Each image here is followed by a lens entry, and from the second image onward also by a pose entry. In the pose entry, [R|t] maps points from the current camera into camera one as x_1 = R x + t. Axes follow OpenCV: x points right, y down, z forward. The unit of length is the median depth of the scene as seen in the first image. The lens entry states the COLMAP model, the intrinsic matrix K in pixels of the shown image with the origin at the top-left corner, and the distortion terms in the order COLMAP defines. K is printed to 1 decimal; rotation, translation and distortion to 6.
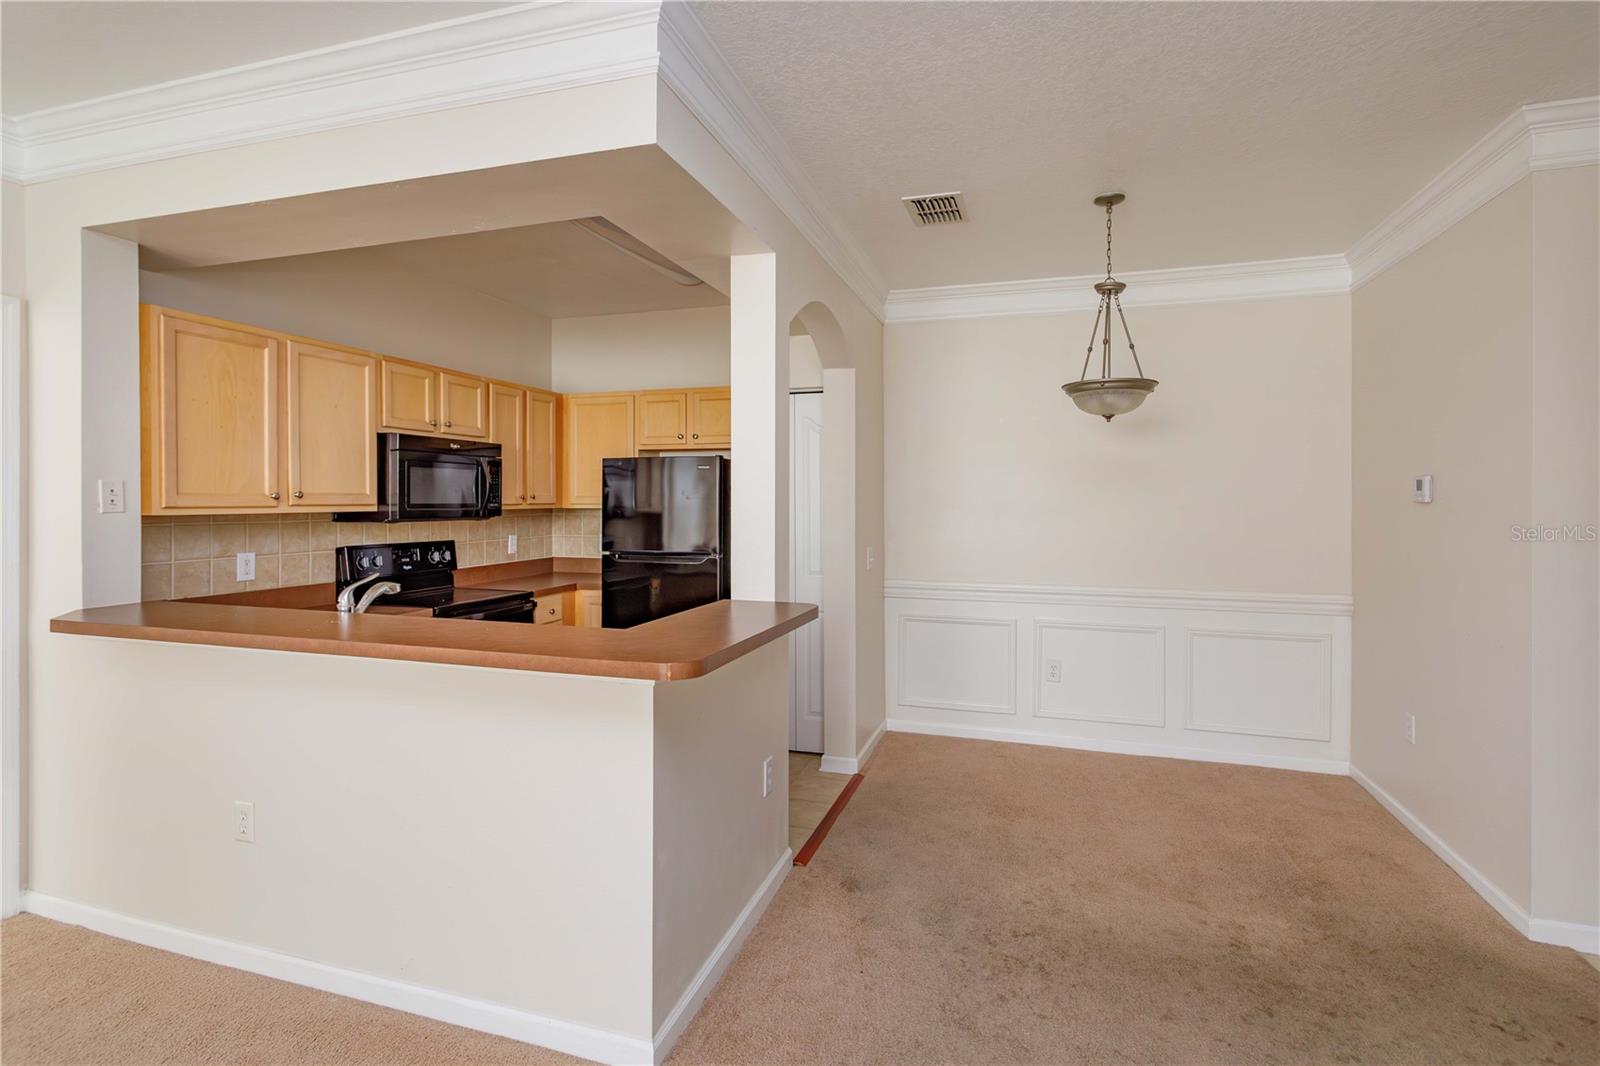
lens RADIAL K [[799.8, 0, 799.8], [0, 799.8, 504.2], [0, 0, 1]] dist [-0.001214, -0.000085]
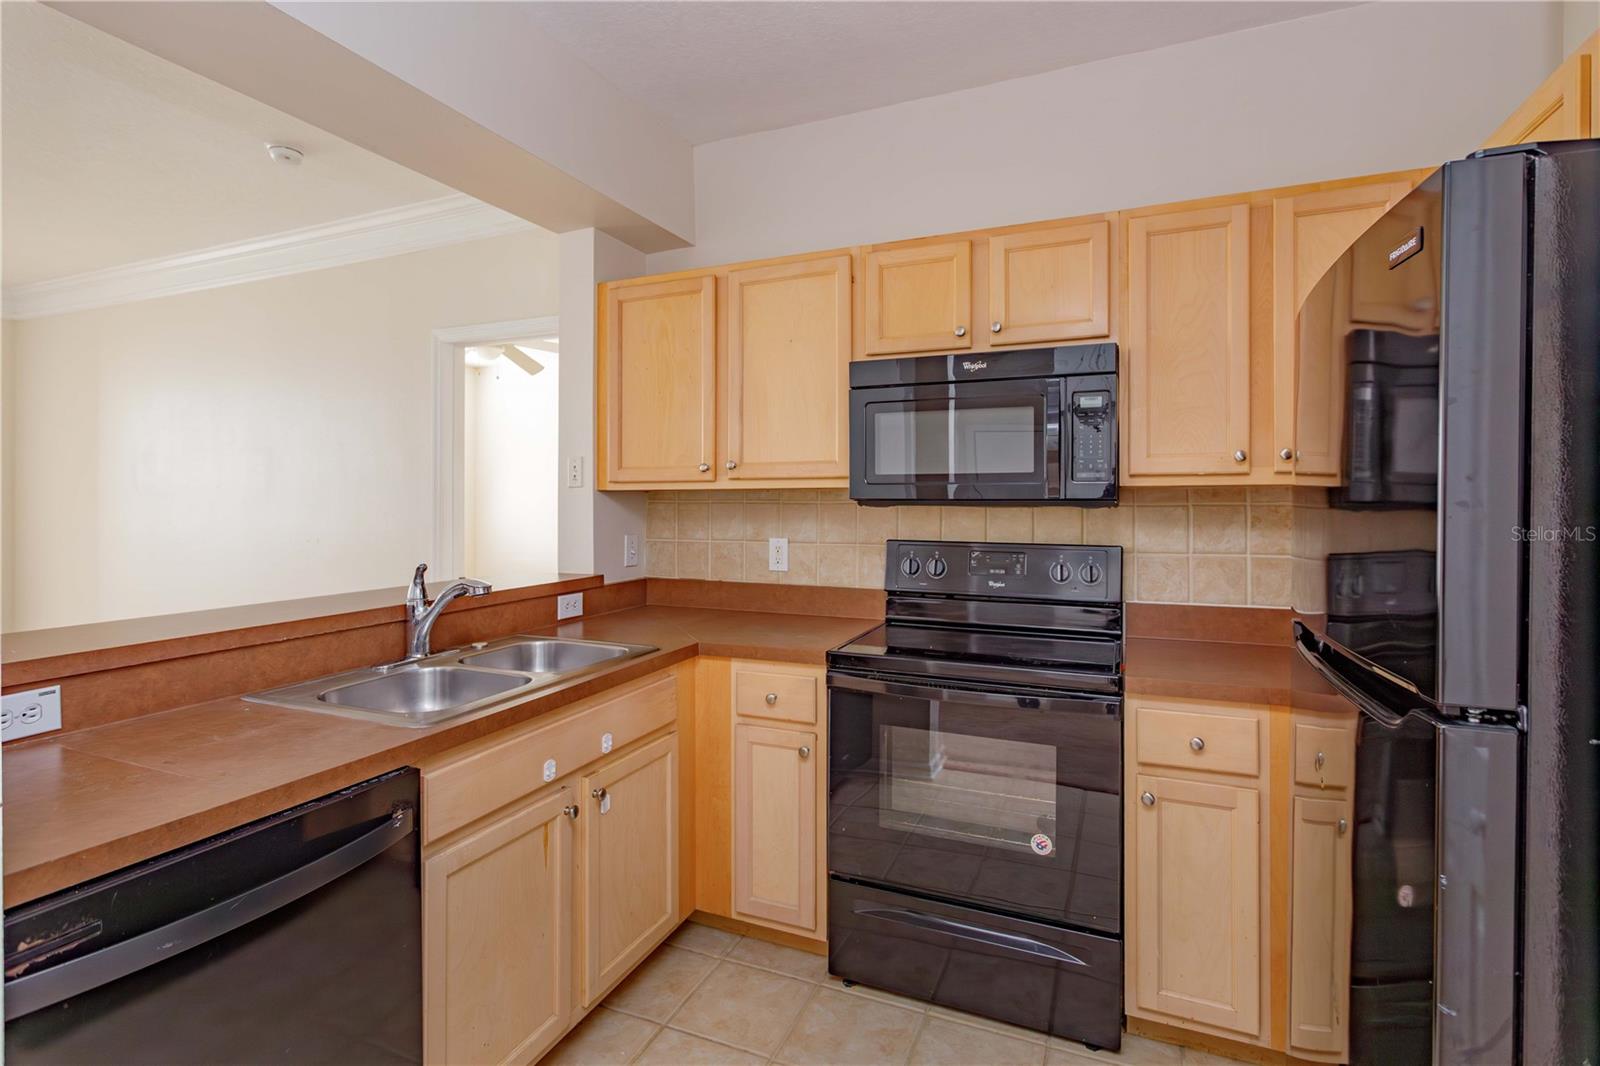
lens RADIAL K [[774.8, 0, 834.7], [0, 774.8, 501.1], [0, 0, 1]] dist [0.001166, 0.000100]
pose [[-0.100328, 0.003375, -0.994949, 0.092306], [-0.004115, 0.999984, 0.003807, 0.015156], [0.994946, 0.004476, -0.100313, 0.923384]]
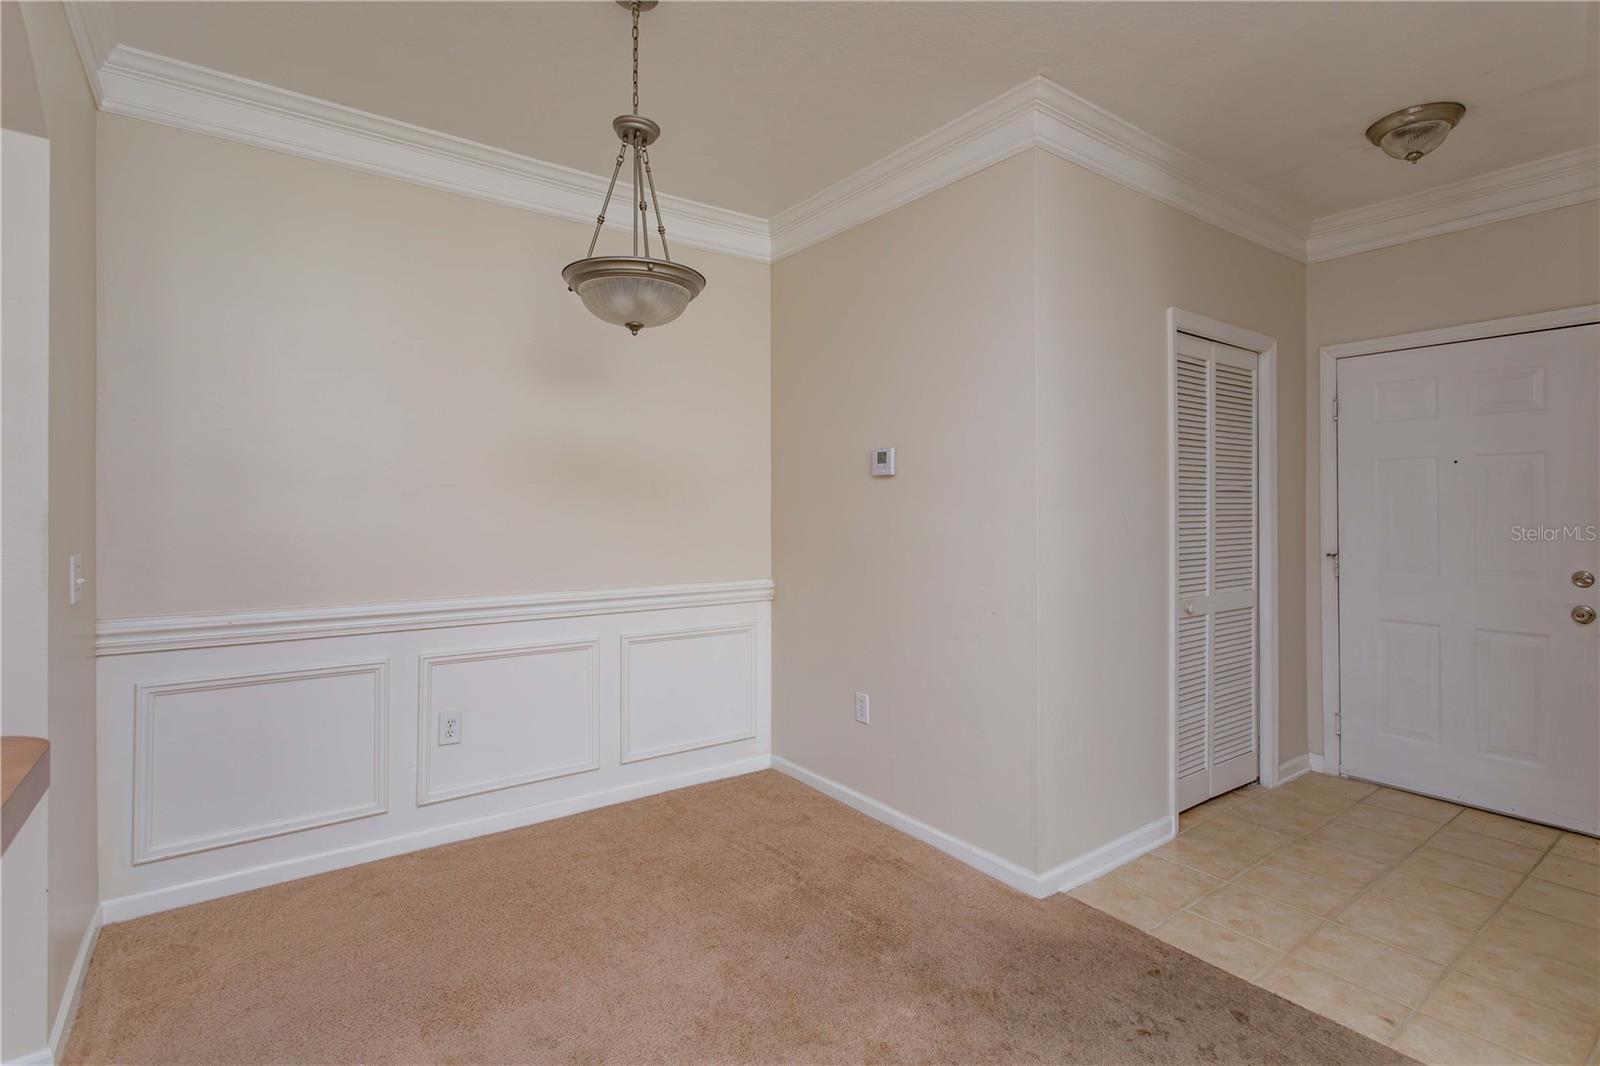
lens RADIAL K [[774.8, 0, 834.7], [0, 774.8, 501.1], [0, 0, 1]] dist [0.001166, 0.000100]
pose [[0.577522, 0.005110, 0.816359, -0.026918], [0.003630, 0.999954, -0.008827, 0.030742], [-0.816367, 0.008061, 0.577477, 0.412873]]
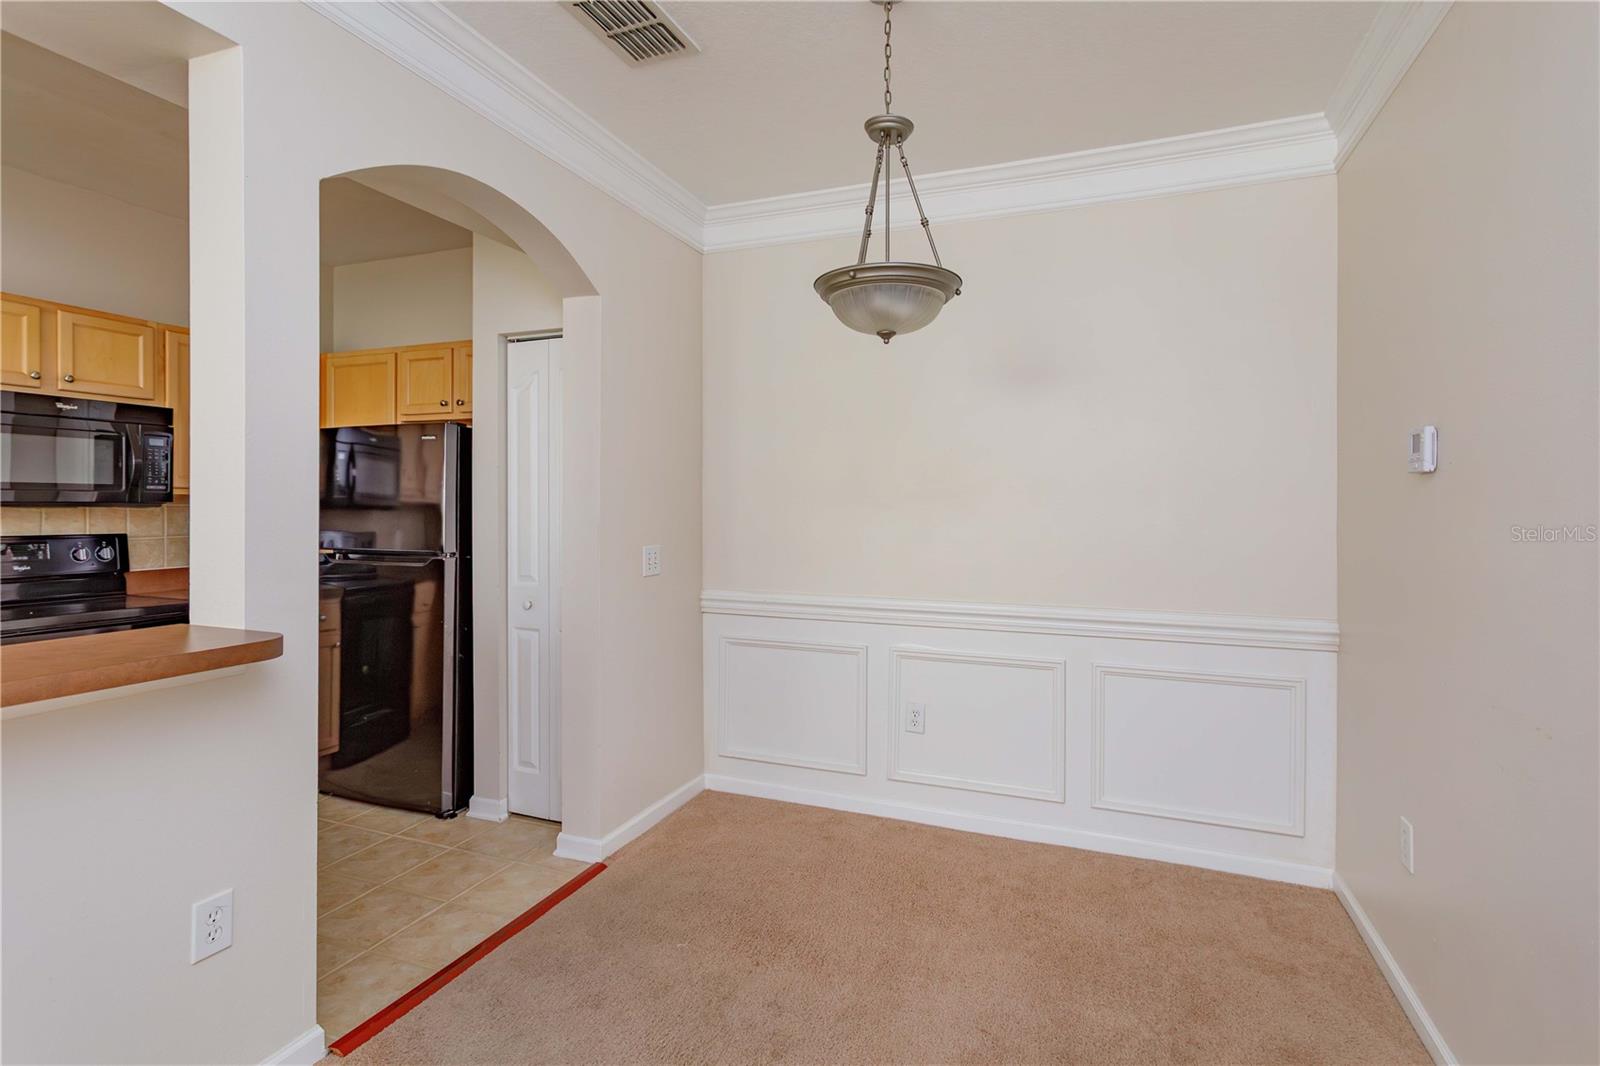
lens RADIAL K [[785.2, 0, 794.9], [0, 785.2, 508.7], [0, 0, 1]] dist [-0.000434, -0.000169]
pose [[0.996512, 0.001648, -0.083435, 0.299608], [-0.001757, 0.999998, -0.001240, 0.021740], [0.083433, 0.001382, 0.996512, 0.313000]]
